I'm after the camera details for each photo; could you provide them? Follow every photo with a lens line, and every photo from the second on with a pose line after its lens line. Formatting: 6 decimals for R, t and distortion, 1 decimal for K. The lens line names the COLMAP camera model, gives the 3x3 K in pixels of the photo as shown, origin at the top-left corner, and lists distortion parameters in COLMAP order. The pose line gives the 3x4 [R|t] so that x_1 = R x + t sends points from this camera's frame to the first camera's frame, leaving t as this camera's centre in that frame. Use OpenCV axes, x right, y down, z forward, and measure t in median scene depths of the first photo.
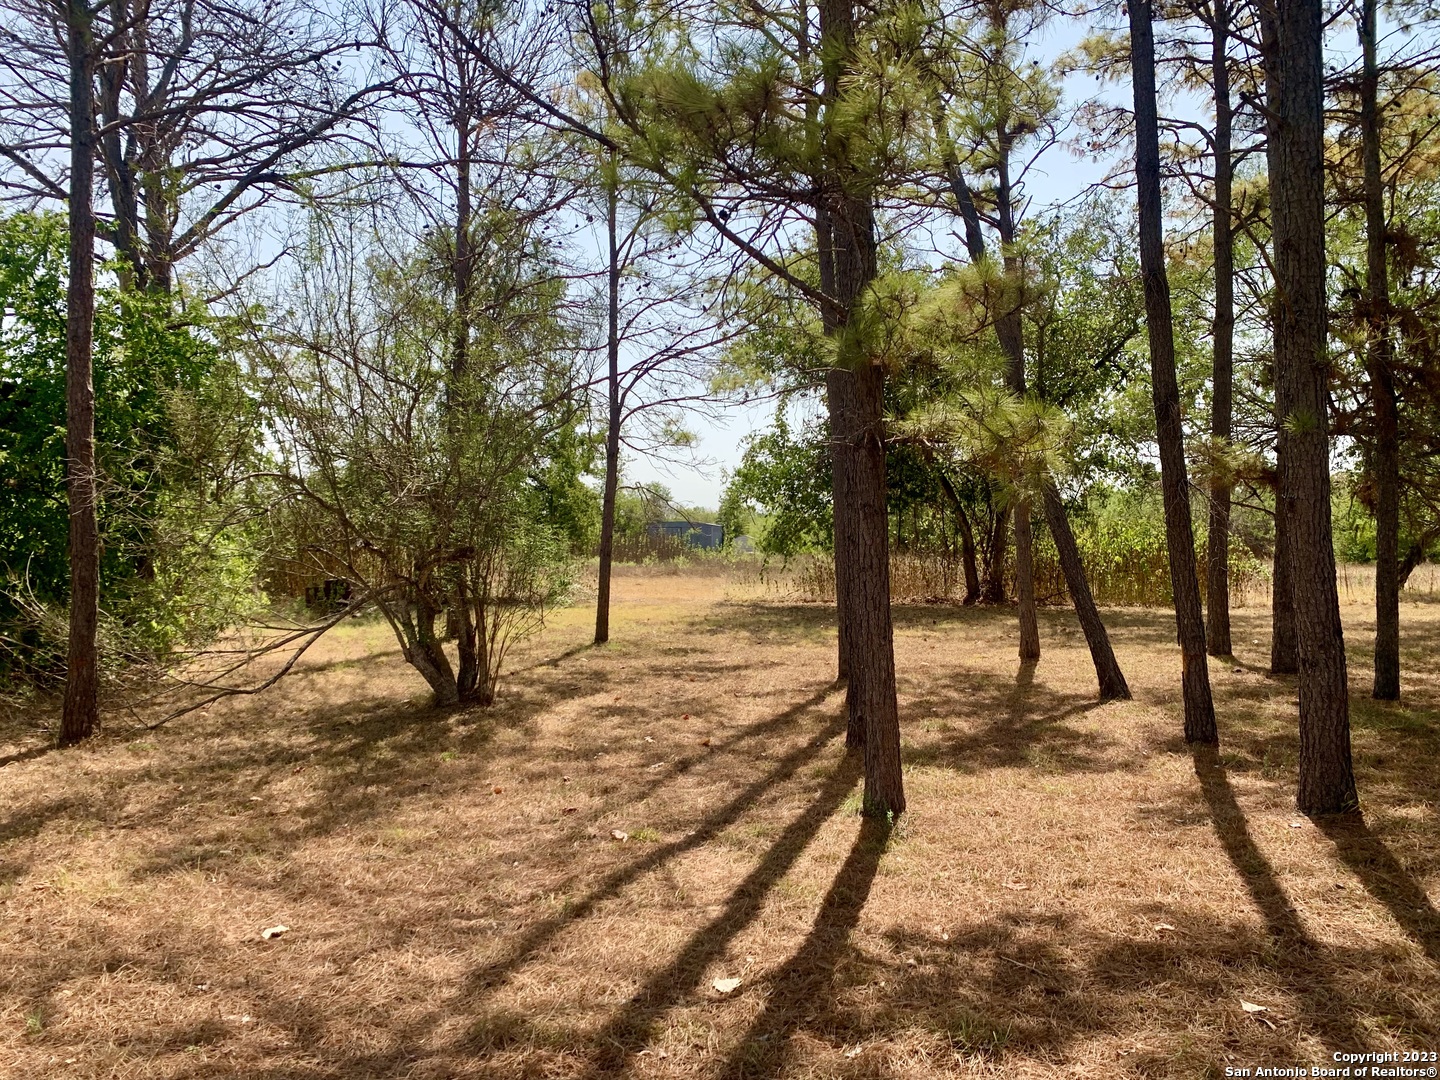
lens RADIAL K [[1078.4, 0, 719.3], [0, 1078.4, 558.1], [0, 0, 1]] dist [0.004186, 0.001580]
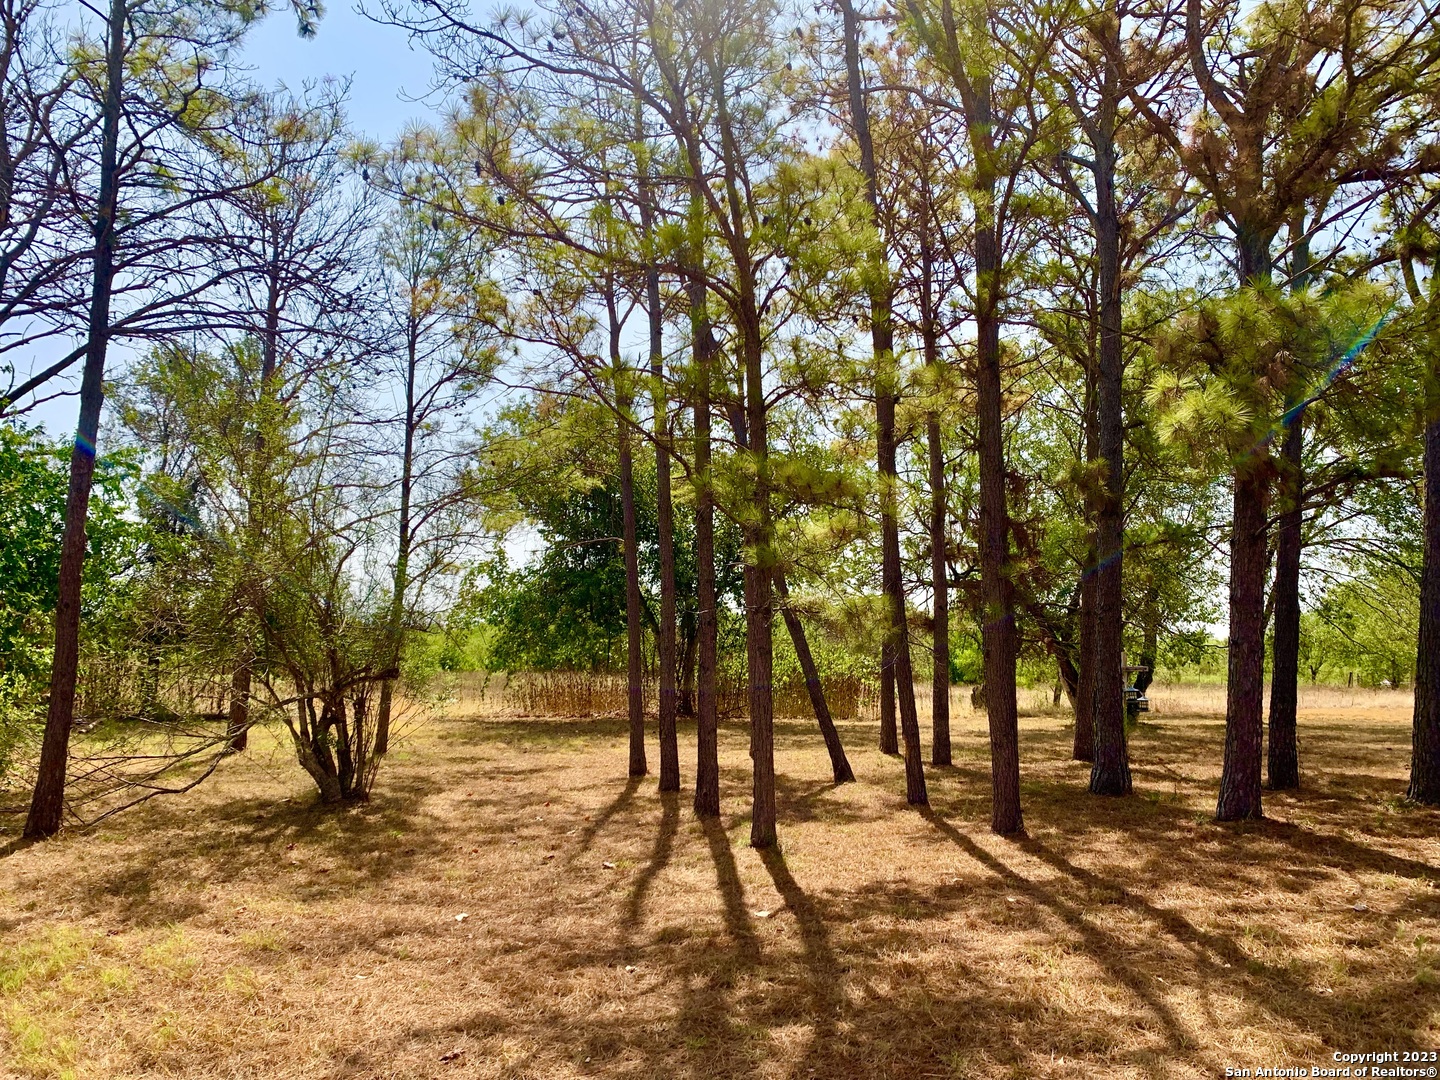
lens RADIAL K [[1094.5, 0, 720.0], [0, 1094.5, 540.0], [0, 0, 1]] dist [-0.004069, -0.002480]
pose [[0.944604, 0.046291, 0.324932, -0.158933], [-0.006241, 0.992358, -0.123233, -0.001868], [-0.328153, 0.114379, 0.937674, -0.183479]]
